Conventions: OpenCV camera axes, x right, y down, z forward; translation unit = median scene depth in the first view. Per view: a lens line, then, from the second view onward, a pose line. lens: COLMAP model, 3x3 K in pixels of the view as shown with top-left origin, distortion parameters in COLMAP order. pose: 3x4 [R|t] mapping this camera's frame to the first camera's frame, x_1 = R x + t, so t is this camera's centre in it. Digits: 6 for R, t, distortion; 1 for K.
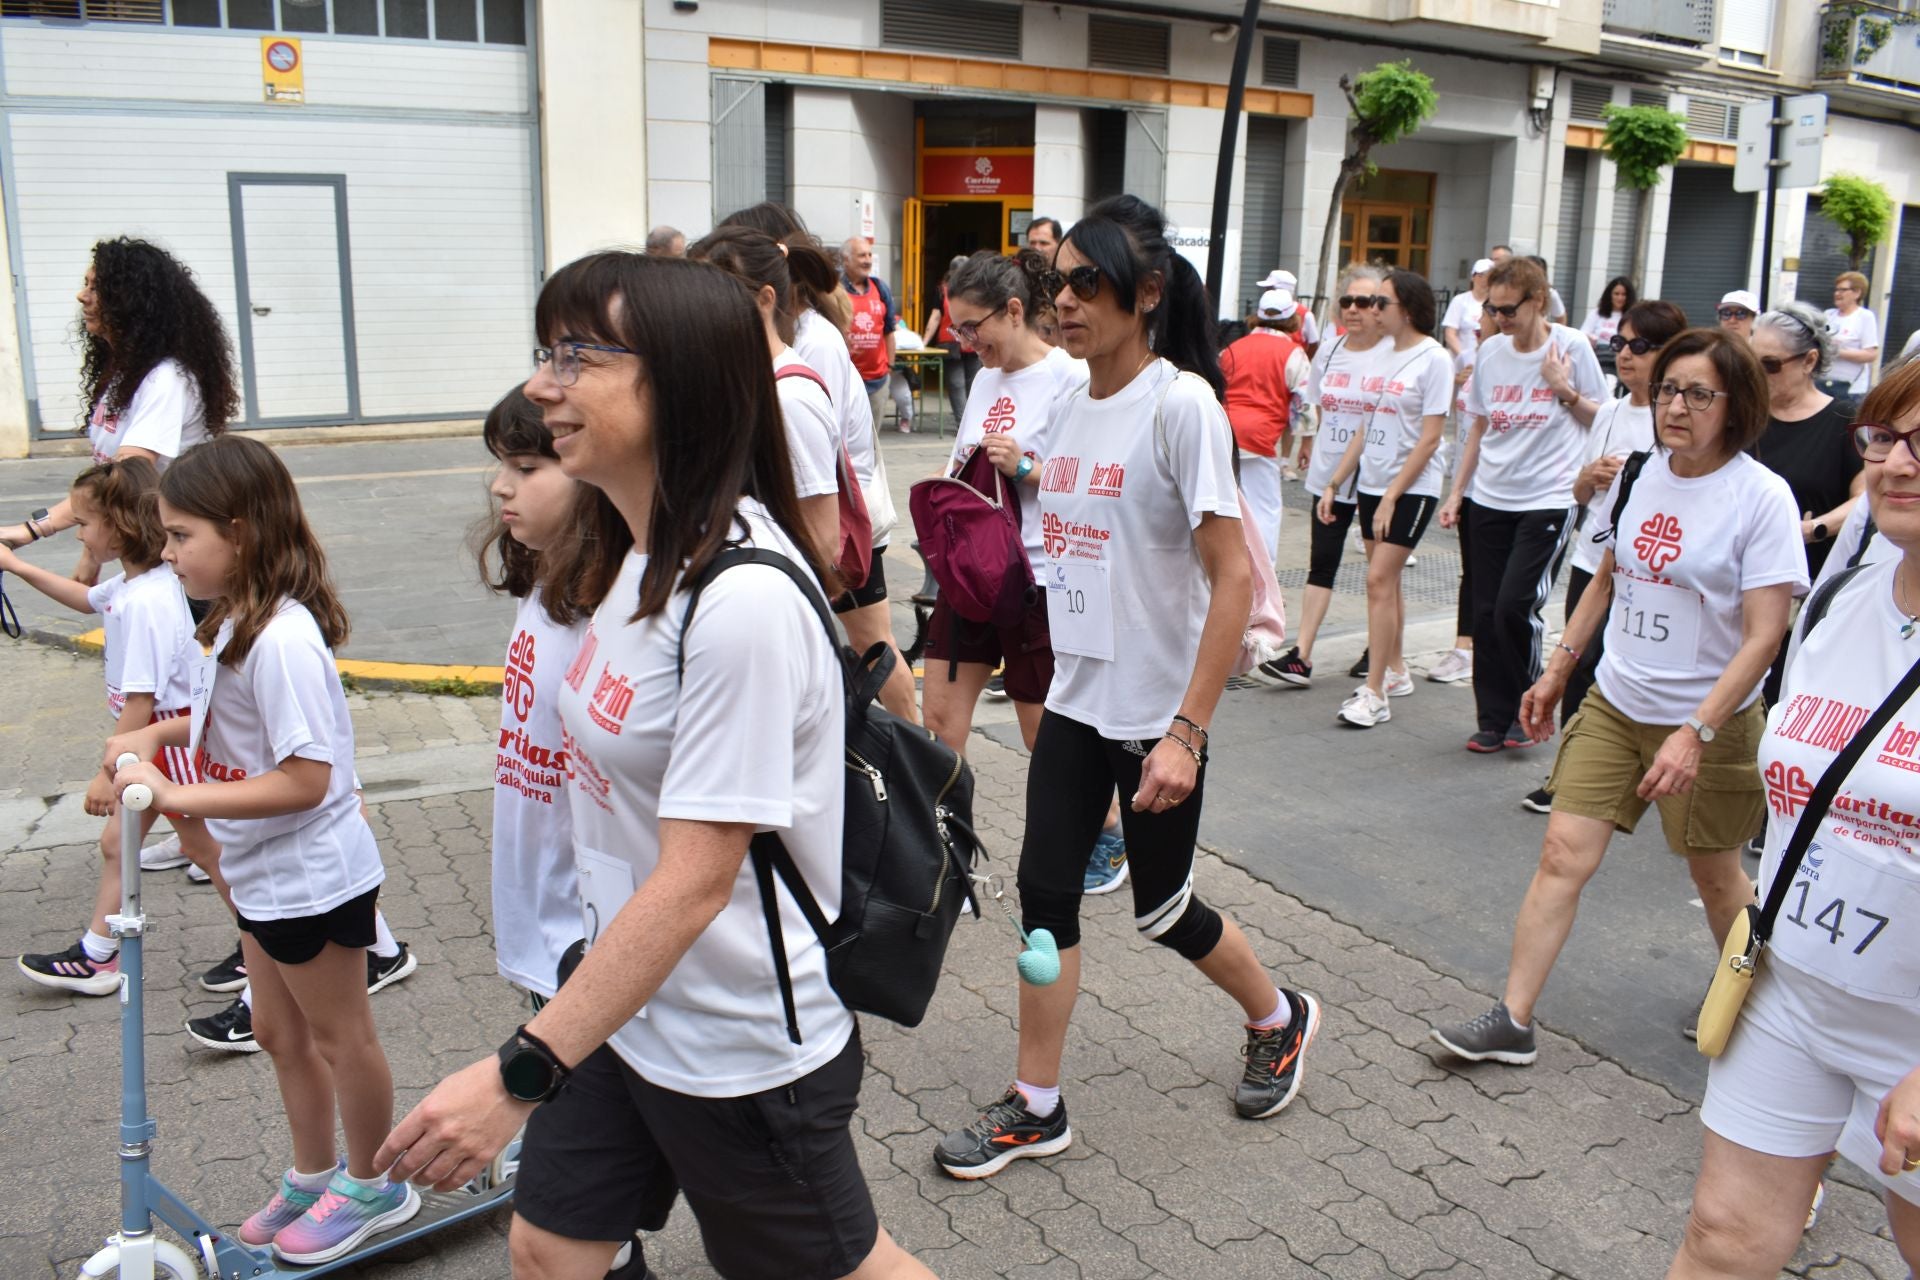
lens RADIAL K [[1470.7, 0, 990.5], [0, 1470.7, 640.3], [0, 0, 1]] dist [-0.099569, 0.019588]
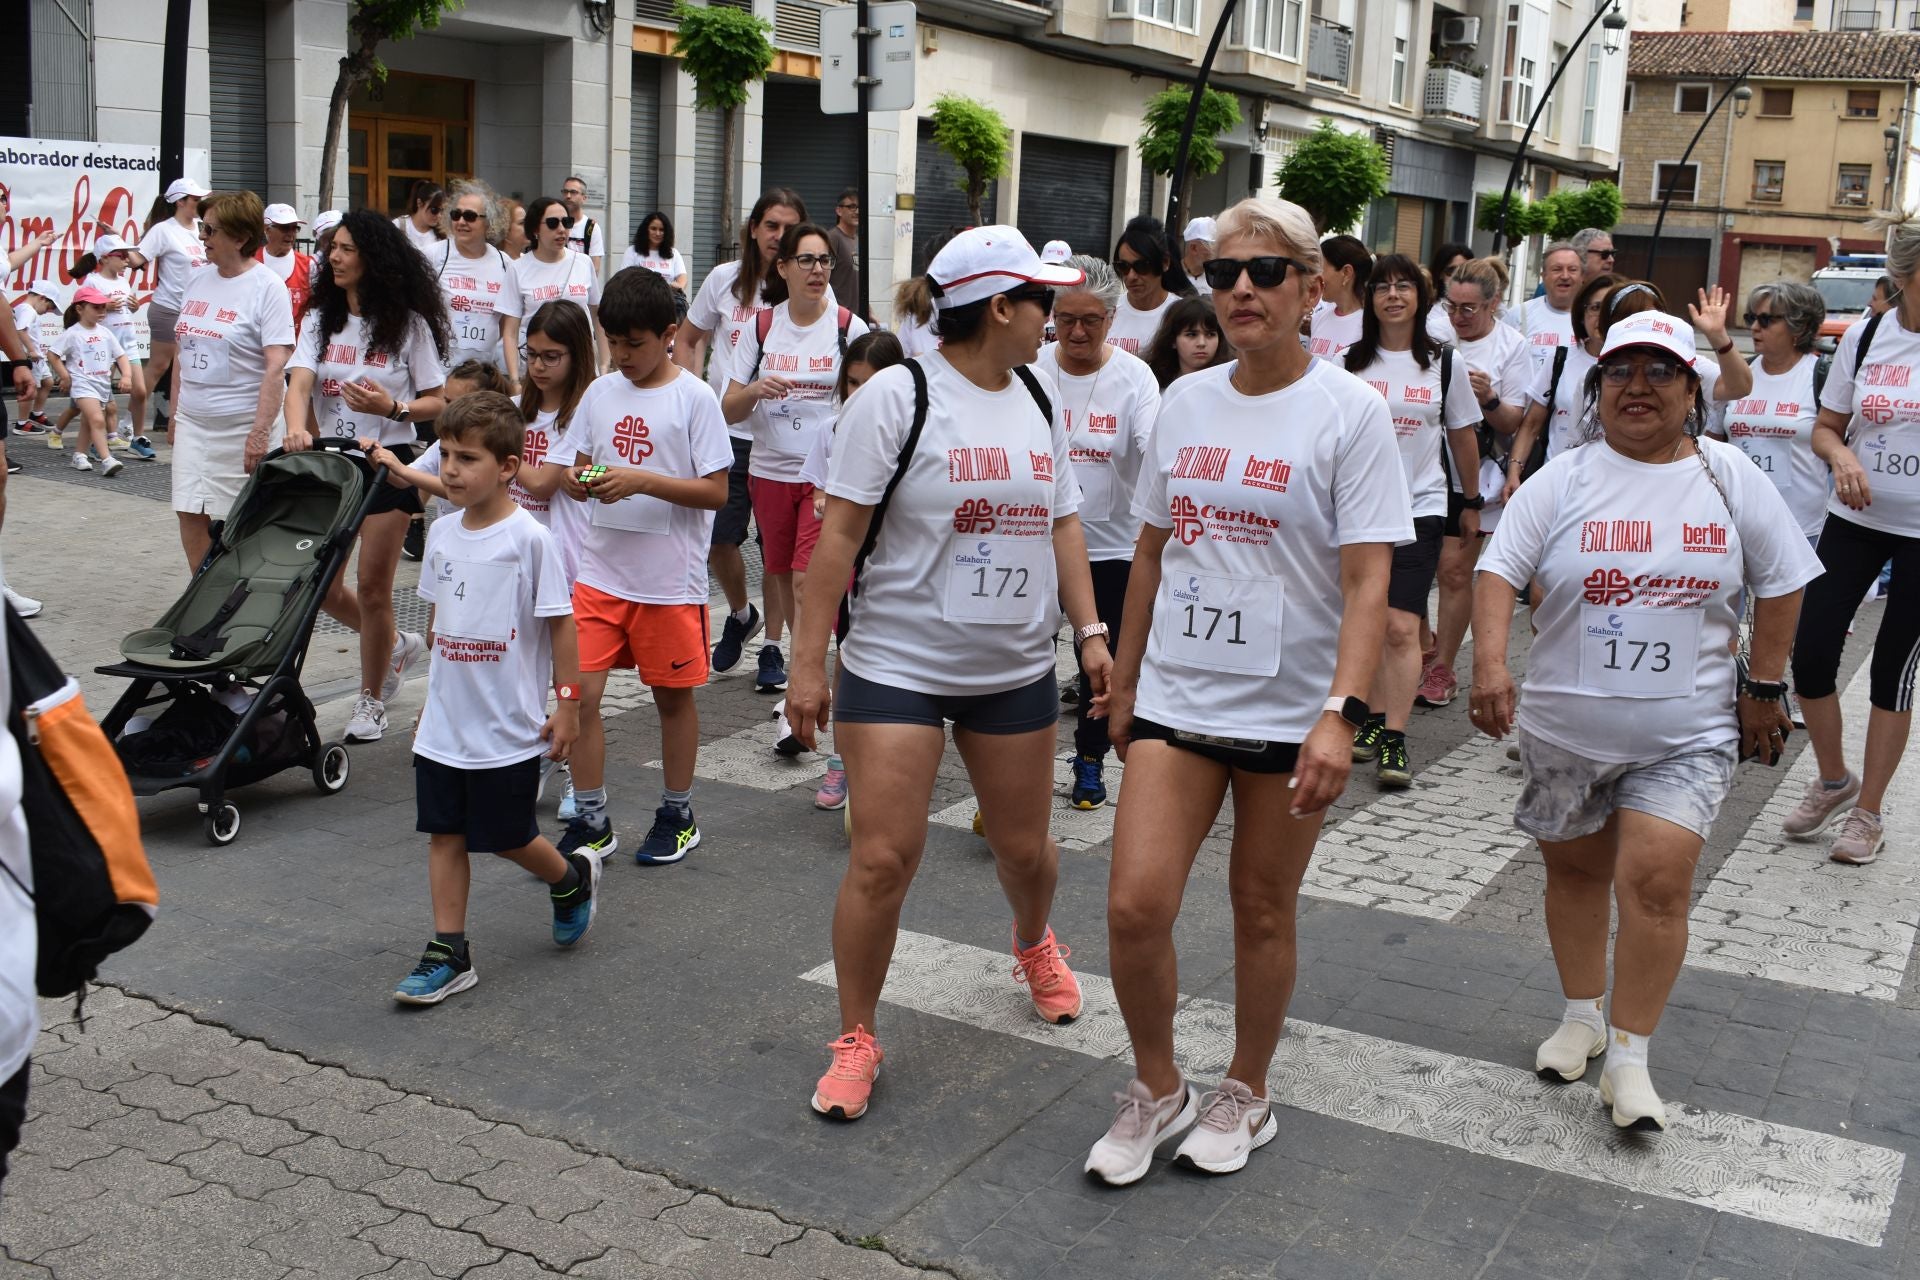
lens RADIAL K [[1929.0, 0, 965.2], [0, 1929.0, 636.3], [0, 0, 1]] dist [-0.070508, 0.000000]
pose [[0.866269, -0.080325, 0.493079, 0.012183], [0.094270, 0.995541, -0.003439, 0.000568], [-0.490604, 0.049462, 0.869978, -0.002724]]
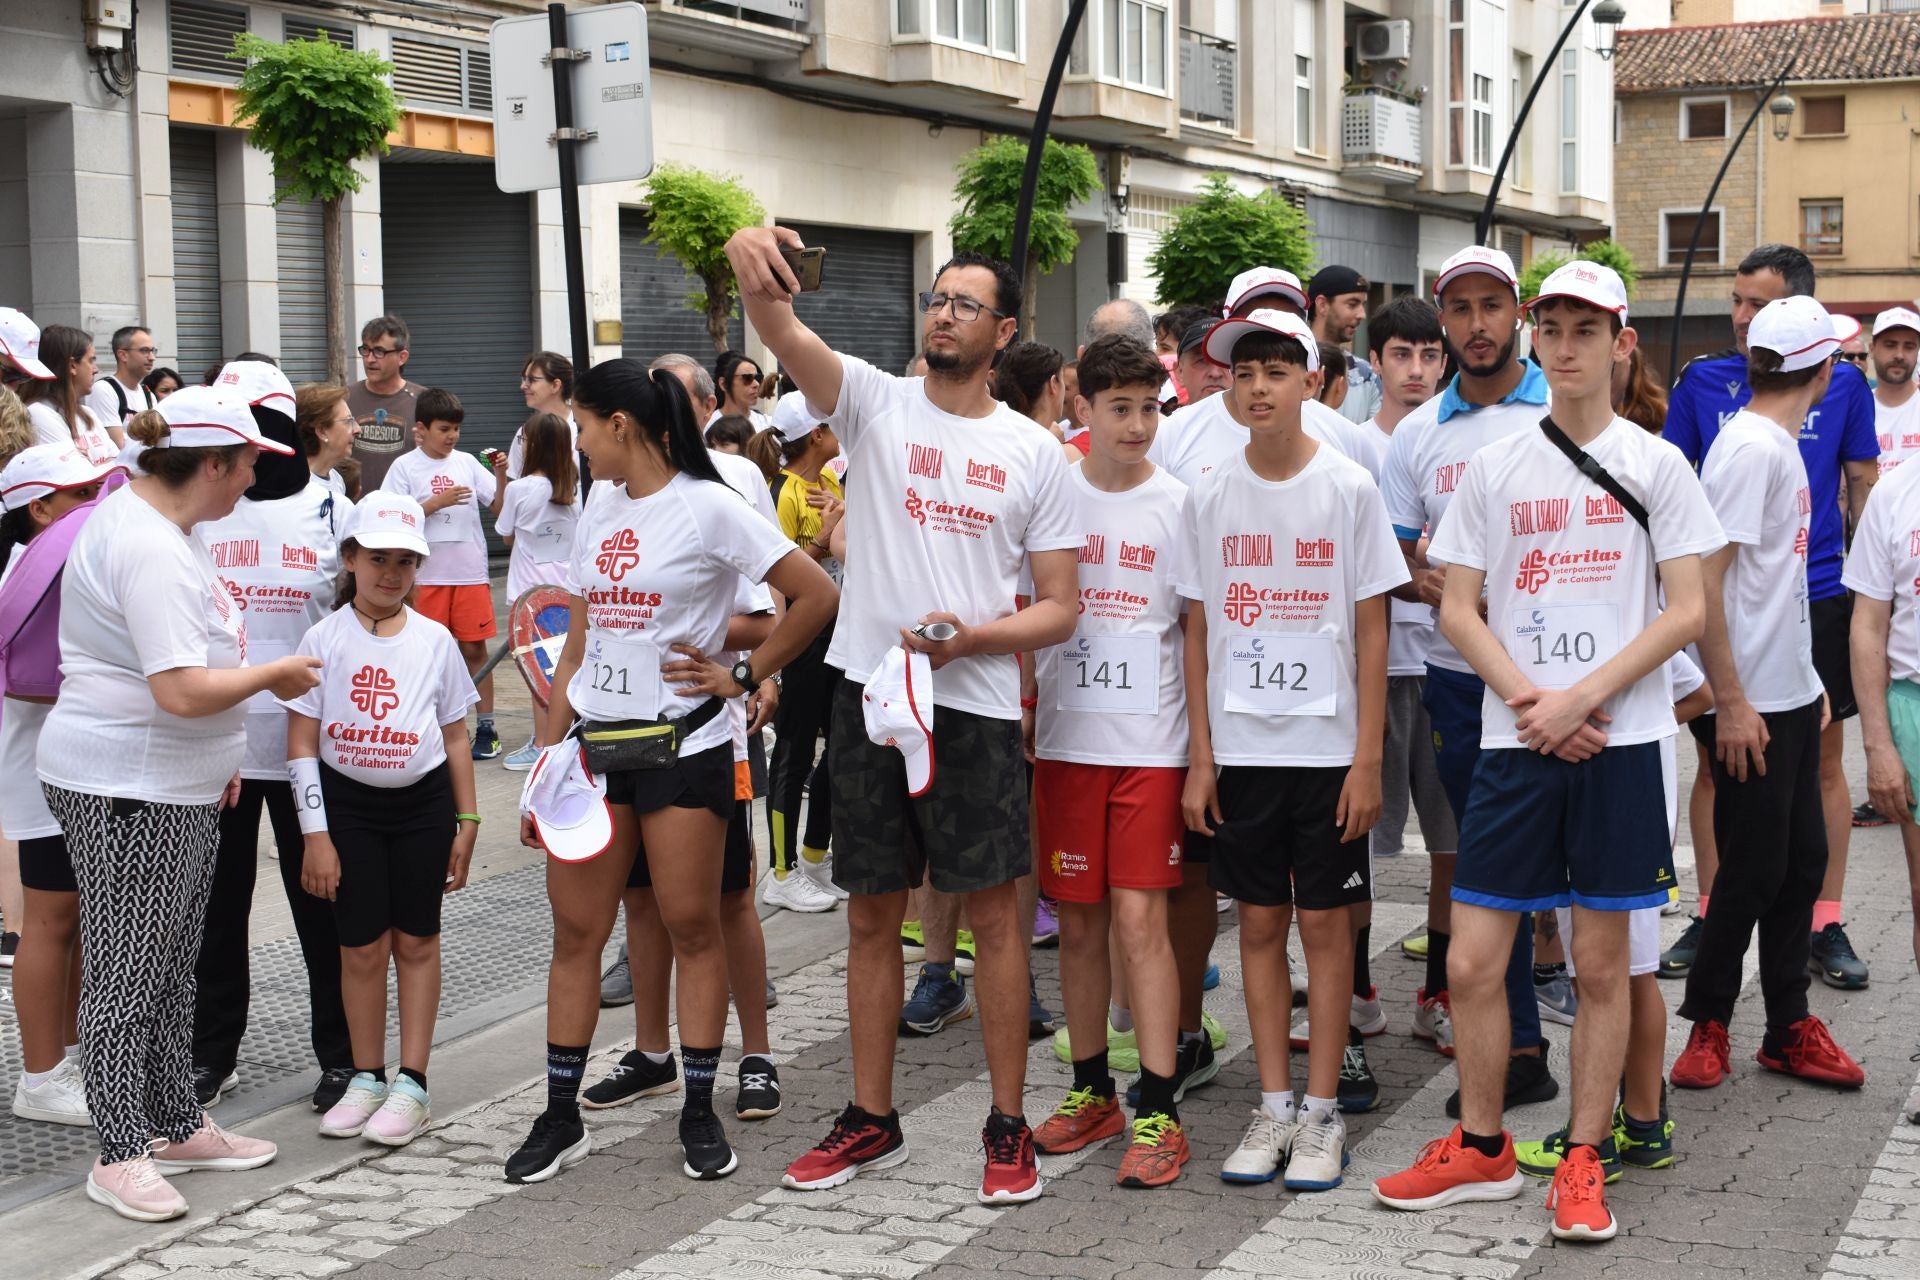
lens RADIAL K [[2774.2, 0, 965.2], [0, 2774.2, 646.6], [0, 0, 1]] dist [-0.028130, 0.000000]
pose [[0.807269, -0.086124, 0.583865, 0.048920], [0.173136, 0.980327, -0.094779, -0.025615], [-0.564216, 0.177600, 0.806299, 0.100127]]
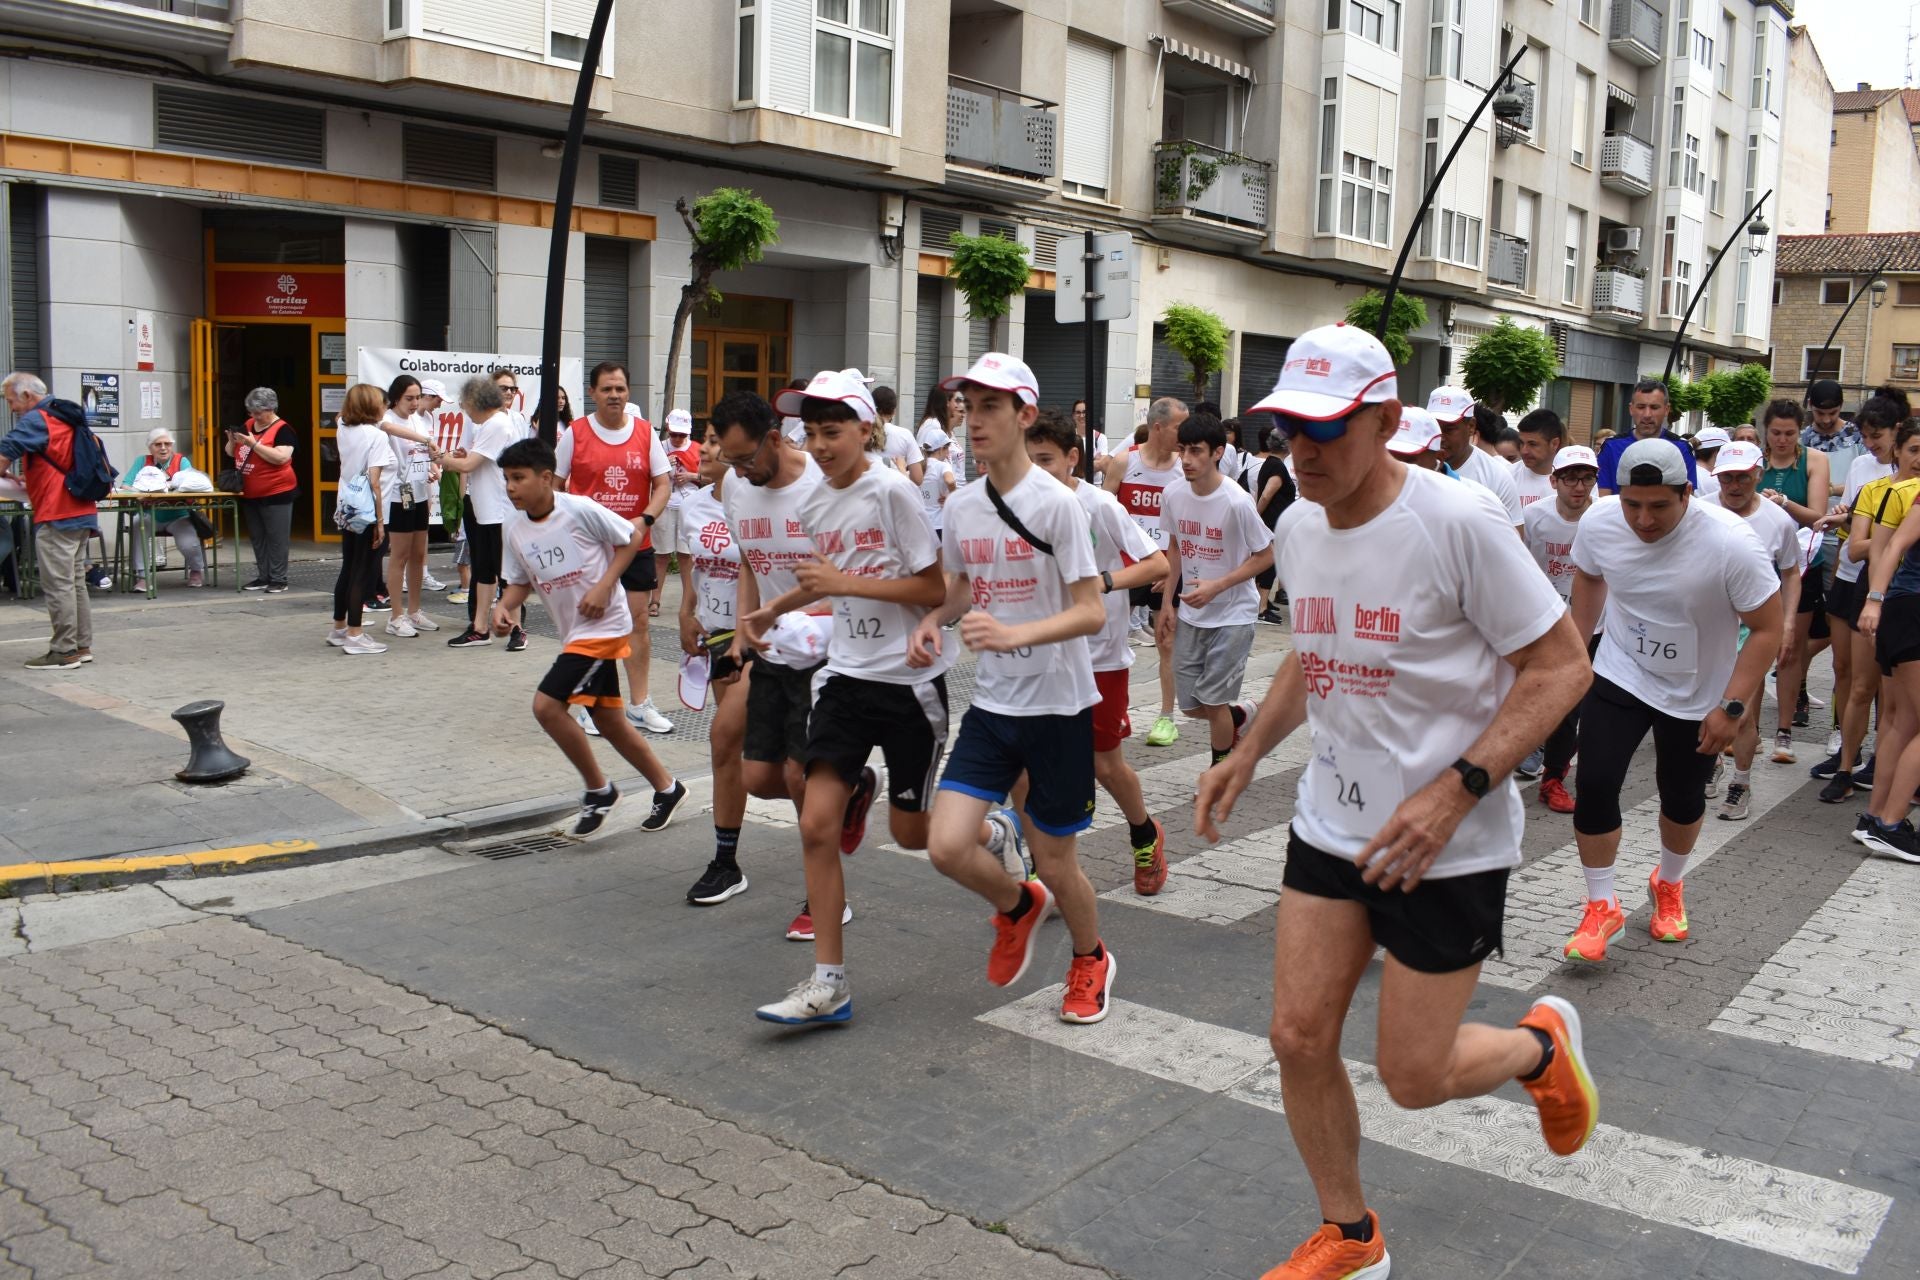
lens RADIAL K [[1618.4, 0, 971.7], [0, 1618.4, 648.8], [0, 0, 1]] dist [-0.093009, 0.018767]
pose [[0.930114, -0.043817, 0.364649, 0.022563], [0.078032, 0.993766, -0.079625, 0.003779], [-0.358886, 0.102515, 0.927734, -0.021822]]
